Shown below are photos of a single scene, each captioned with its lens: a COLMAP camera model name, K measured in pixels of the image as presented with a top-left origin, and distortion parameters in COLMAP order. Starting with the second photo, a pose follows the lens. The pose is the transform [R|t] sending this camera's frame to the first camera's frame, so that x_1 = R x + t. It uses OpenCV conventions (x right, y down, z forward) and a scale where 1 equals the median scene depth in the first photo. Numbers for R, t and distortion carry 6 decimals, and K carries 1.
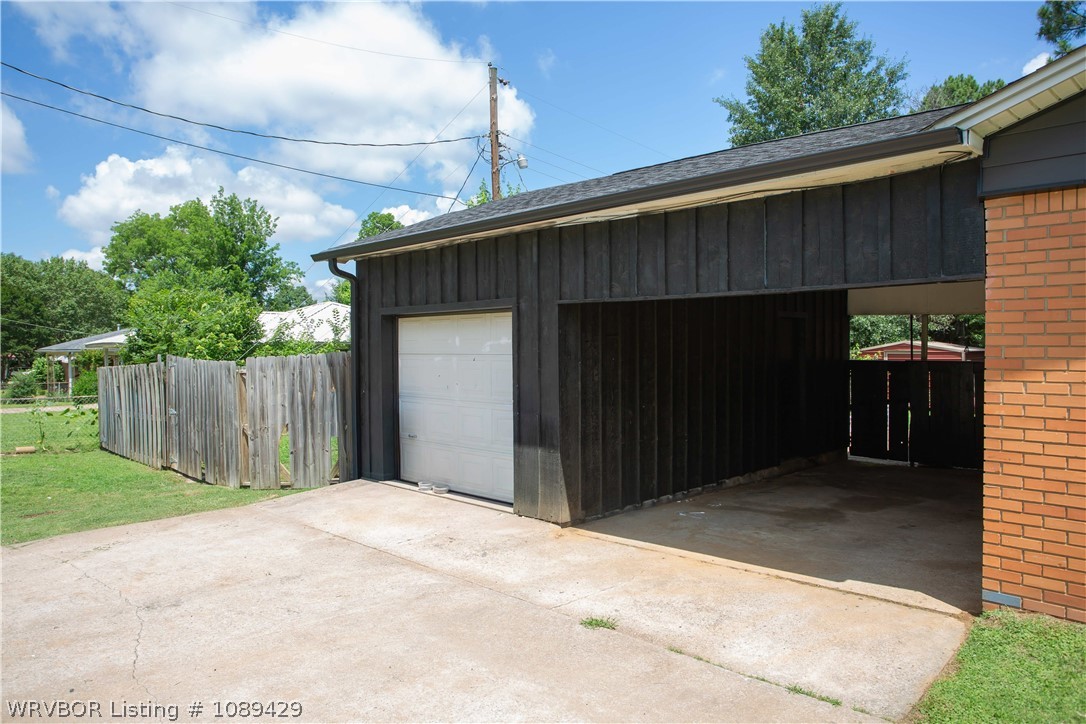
lens RADIAL K [[728.7, 0, 542.6], [0, 728.7, 363.8], [0, 0, 1]] dist [-0.040651, 0.002284]
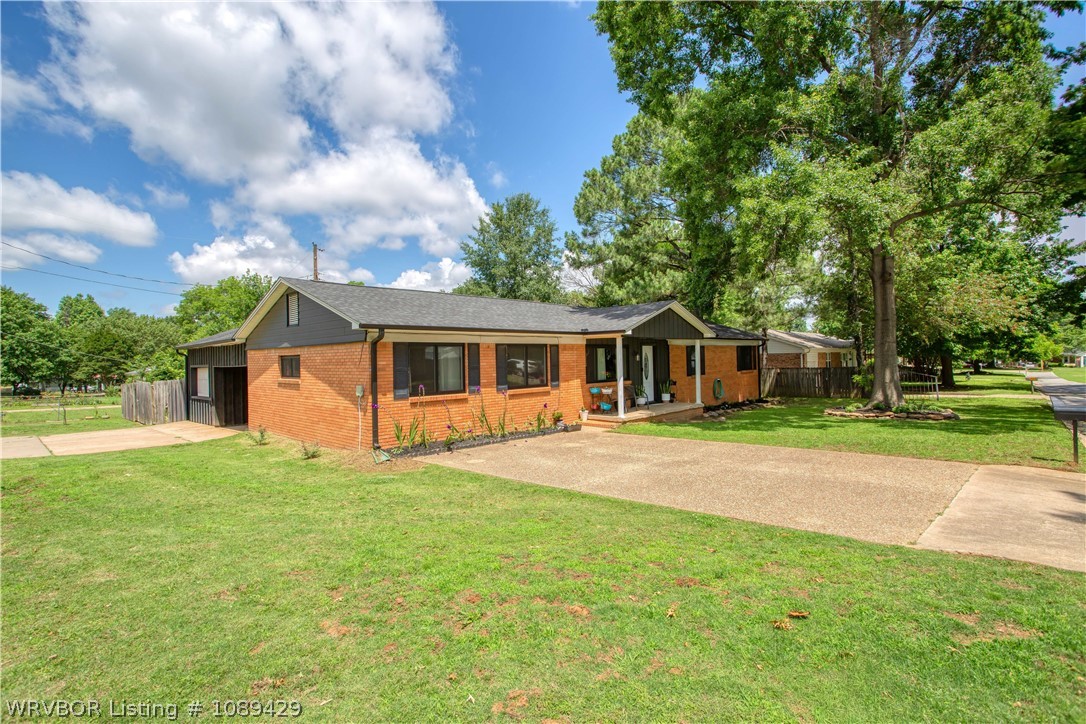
lens RADIAL K [[548.2, 0, 541.9], [0, 548.2, 353.8], [0, 0, 1]] dist [-0.047150, 0.000689]
pose [[0.999841, -0.009042, 0.015361, 0.296367], [0.009687, 0.999051, -0.042456, -0.002739], [-0.014963, 0.042598, 0.998980, -0.318882]]
